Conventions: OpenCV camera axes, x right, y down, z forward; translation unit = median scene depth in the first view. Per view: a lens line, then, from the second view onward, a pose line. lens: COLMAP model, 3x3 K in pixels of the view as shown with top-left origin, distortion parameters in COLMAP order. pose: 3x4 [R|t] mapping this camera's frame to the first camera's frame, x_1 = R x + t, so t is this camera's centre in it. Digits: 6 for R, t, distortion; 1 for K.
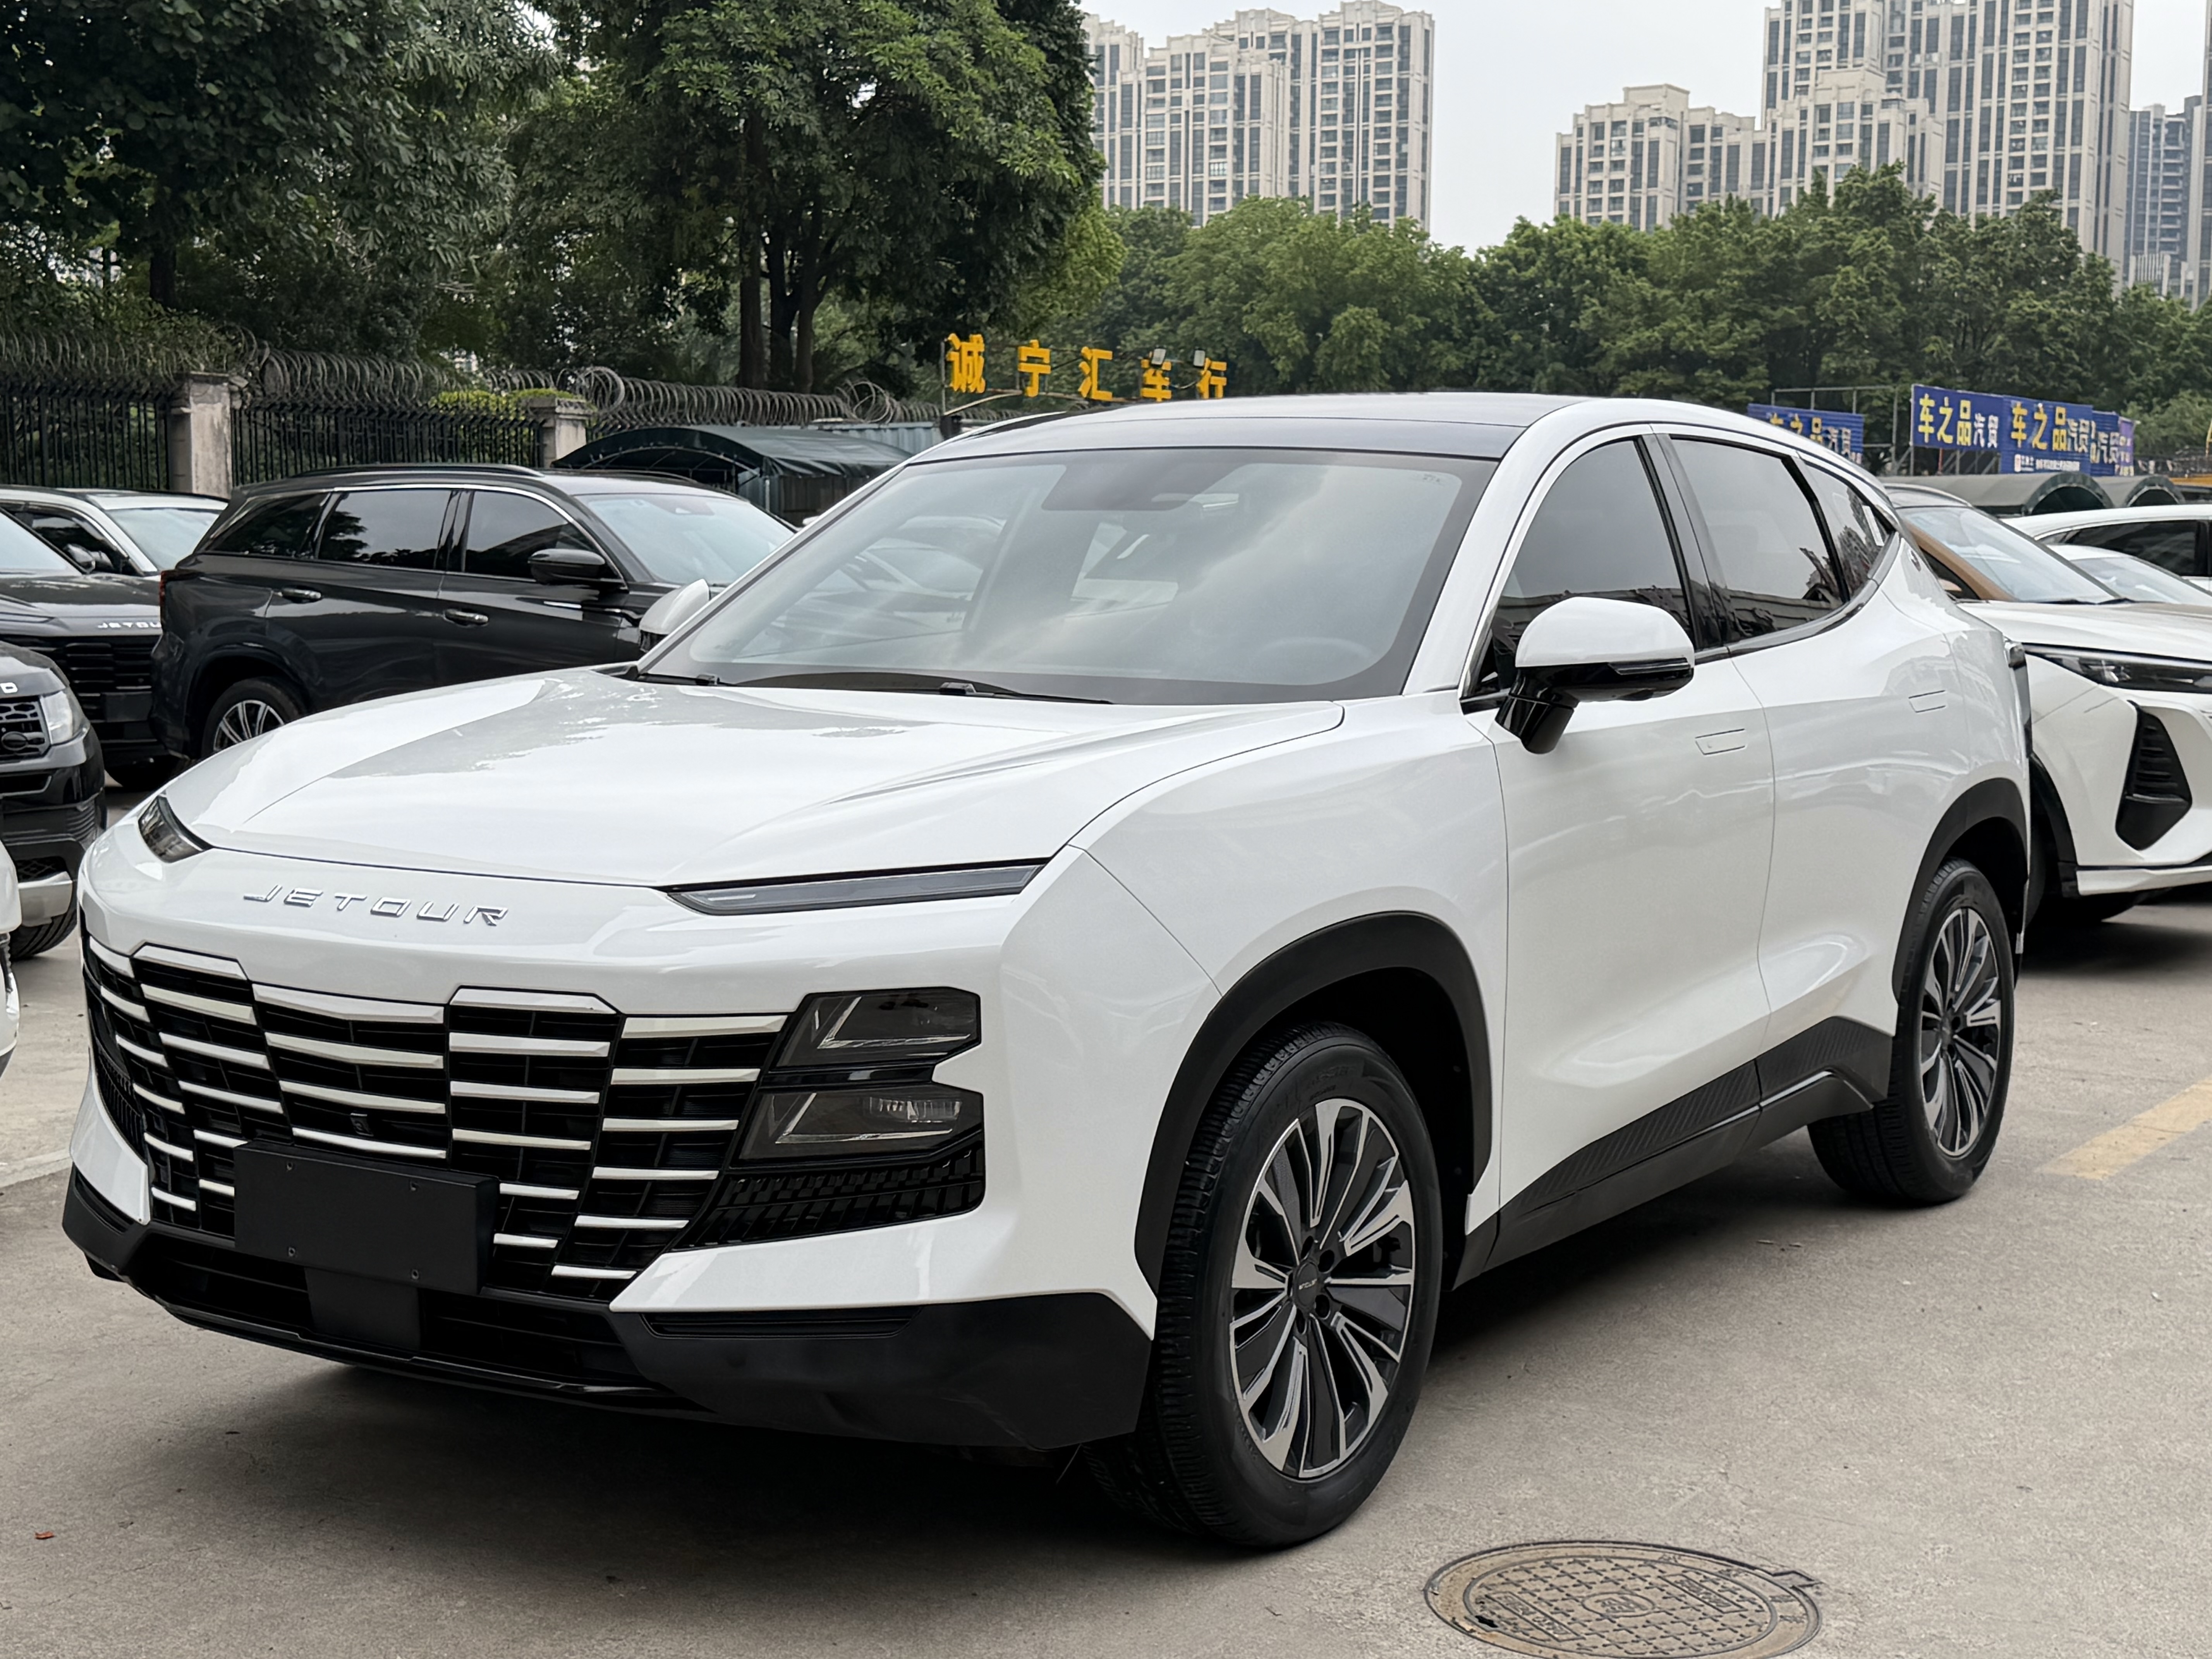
lens RADIAL K [[3093.4, 0, 1094.8], [0, 3093.4, 841.1], [0, 0, 1]] dist [0.106405, 0.000000]
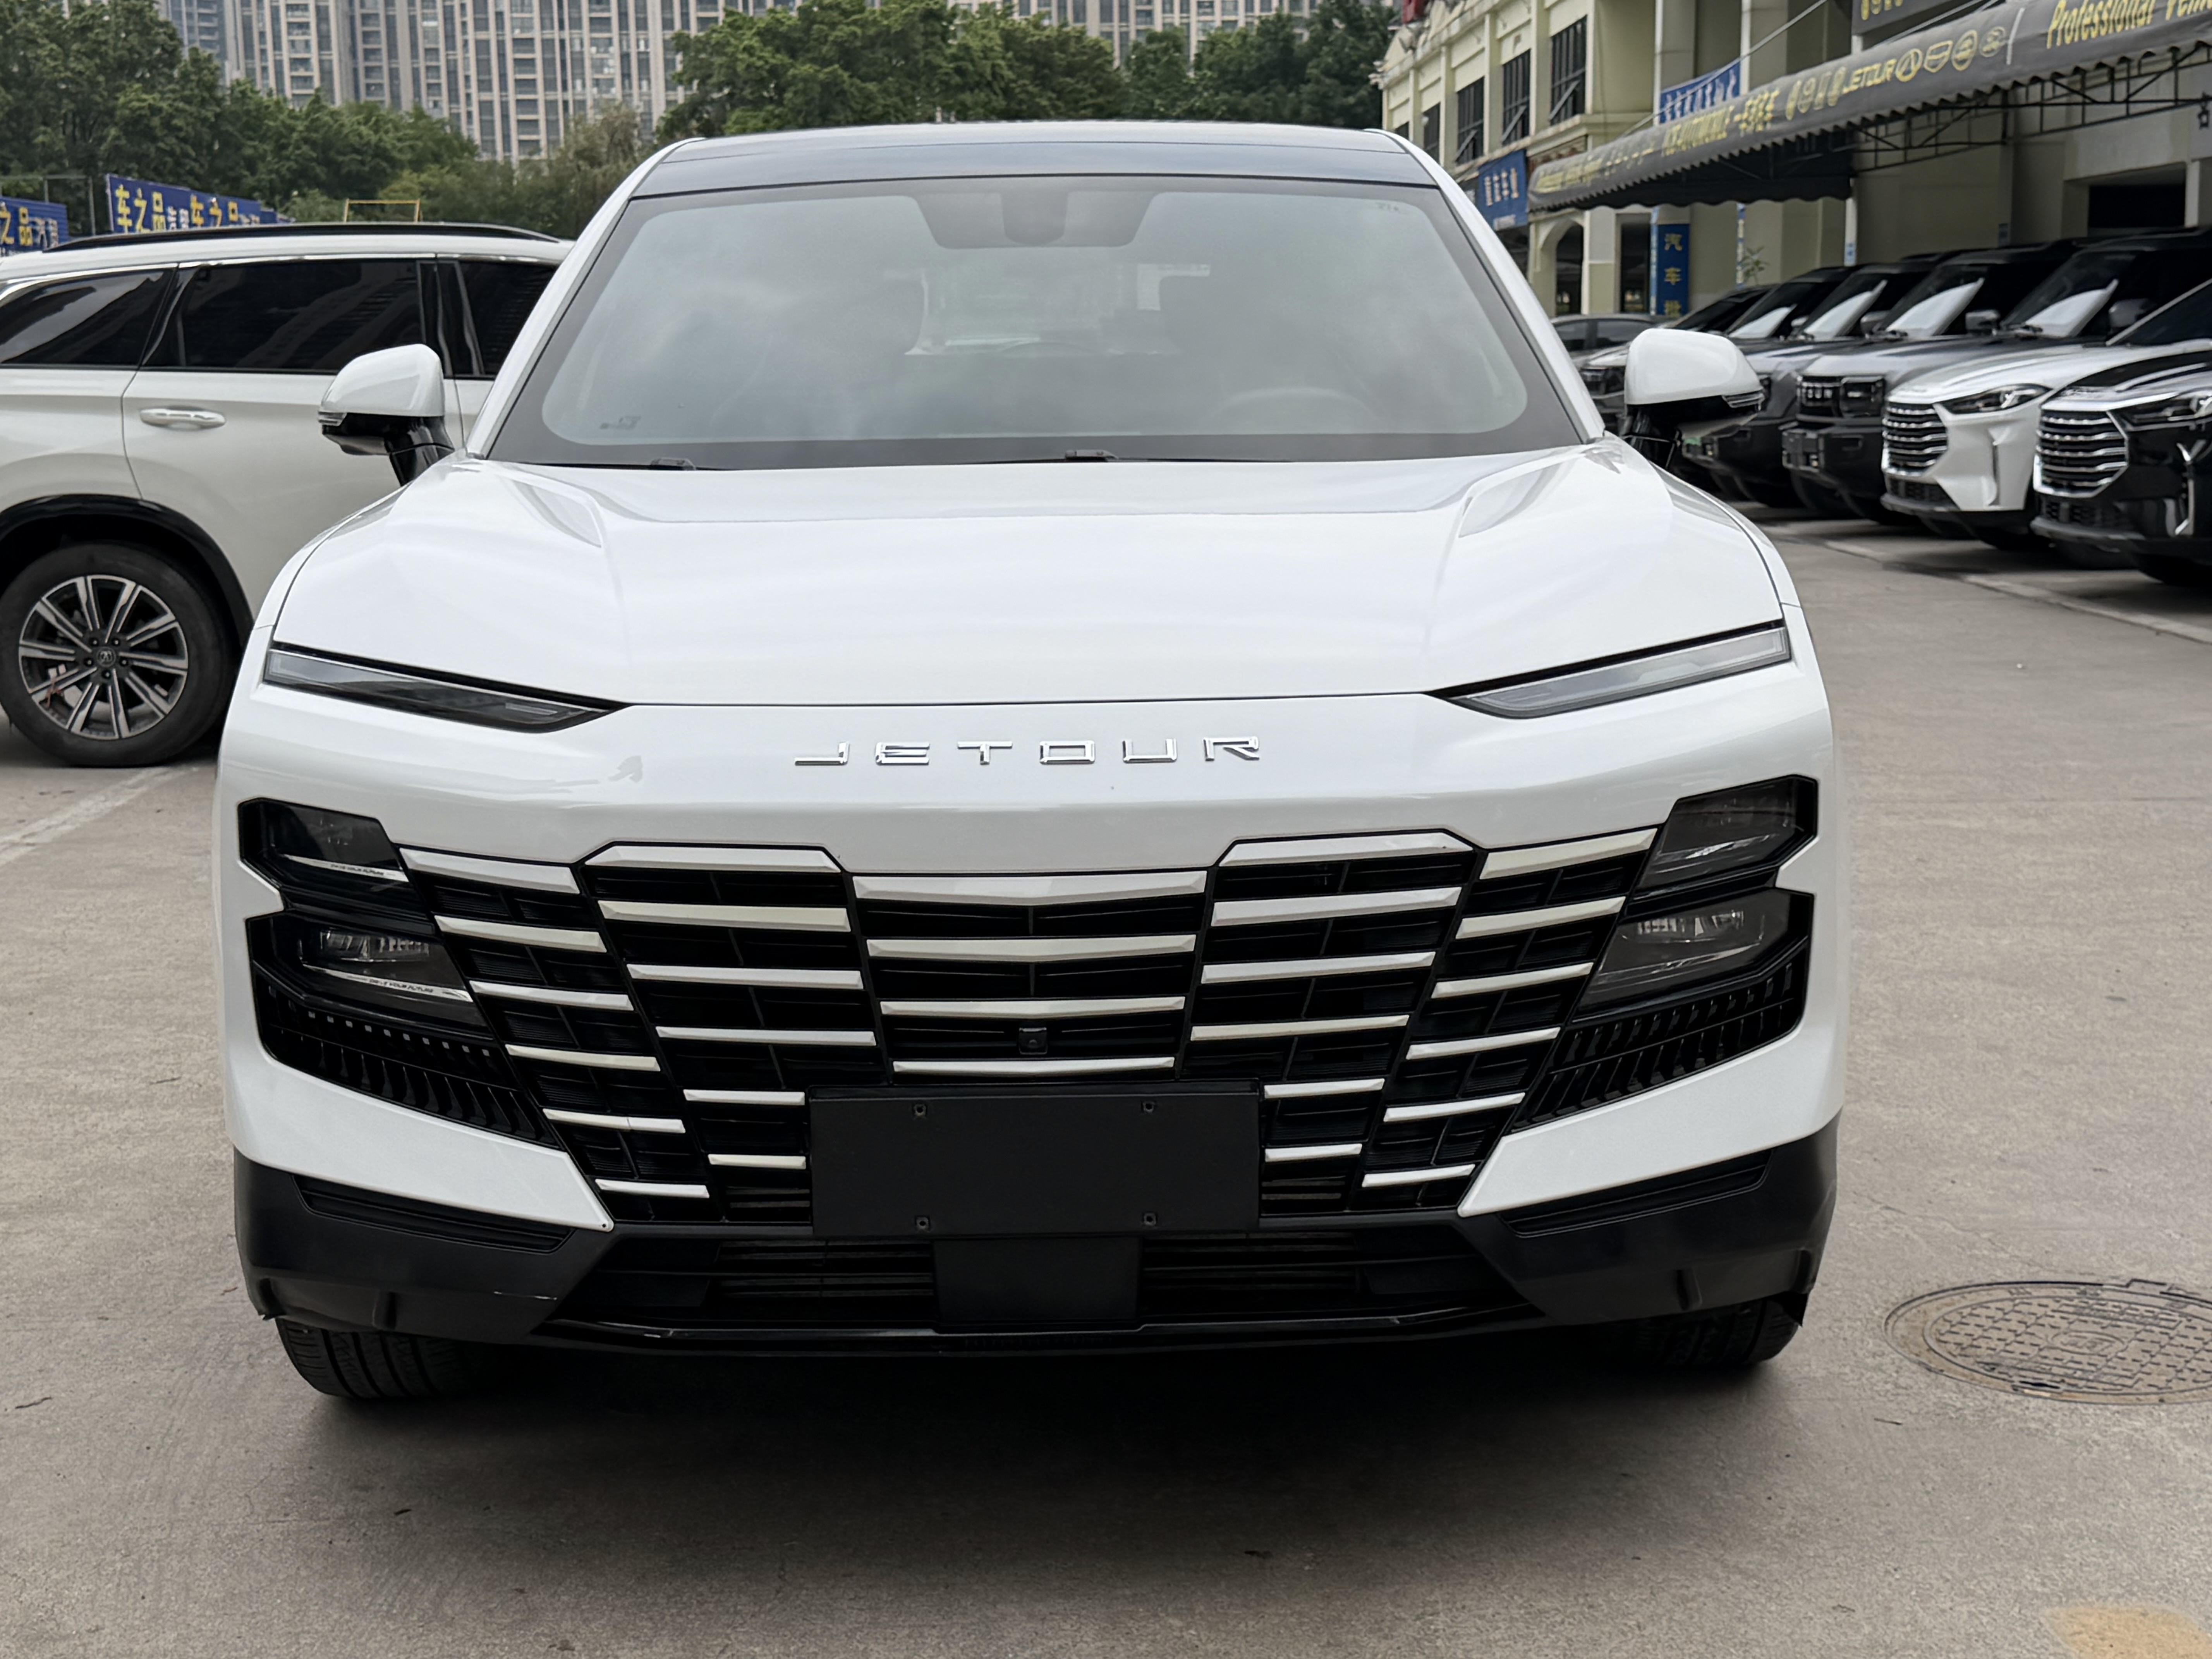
lens RADIAL K [[3093.4, 0, 1103.7], [0, 3093.4, 837.2], [0, 0, 1]] dist [0.106405, 0.000000]
pose [[0.833955, -0.110843, 0.540586, -0.539099], [0.077573, 0.993440, 0.084025, -0.018007], [-0.546353, -0.028138, 0.837082, 0.309568]]
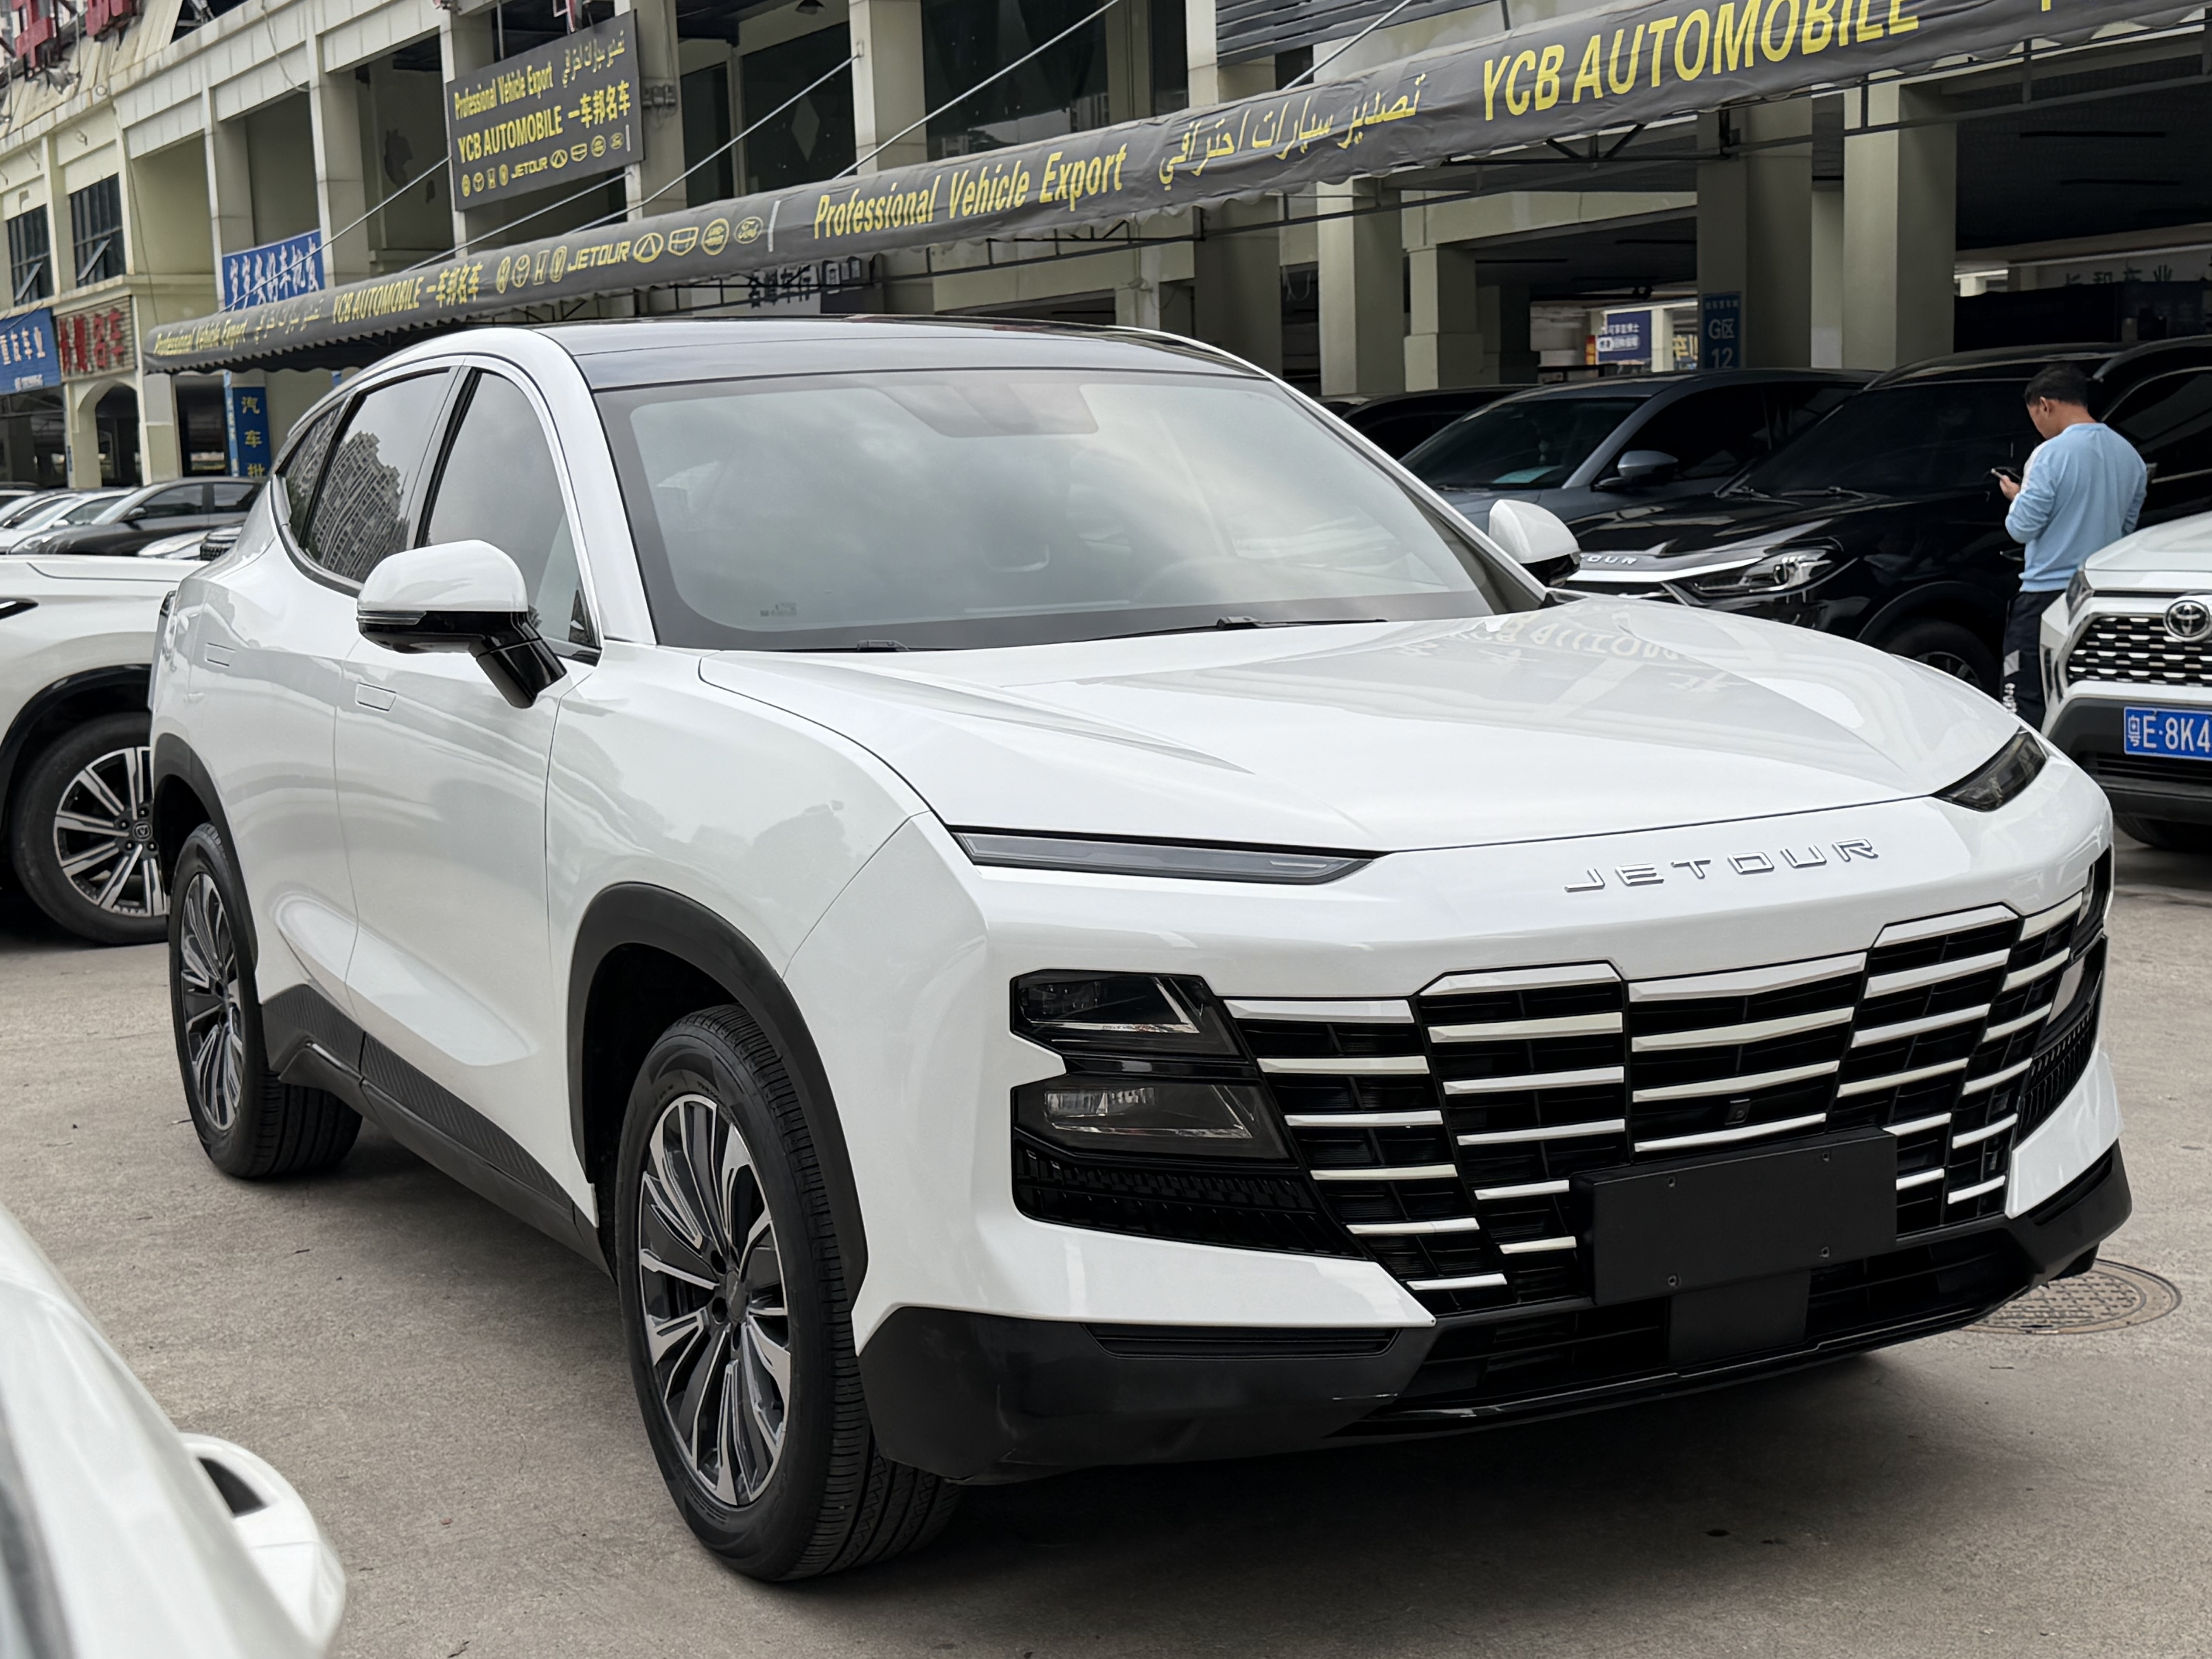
lens RADIAL K [[3093.4, 0, 1092.5], [0, 3093.4, 817.2], [0, 0, 1]] dist [0.106405, 0.000000]
pose [[0.476293, -0.127488, 0.869995, -0.939208], [0.123092, 0.989357, 0.077591, -0.072914], [-0.870628, 0.070134, 0.486917, 0.622368]]
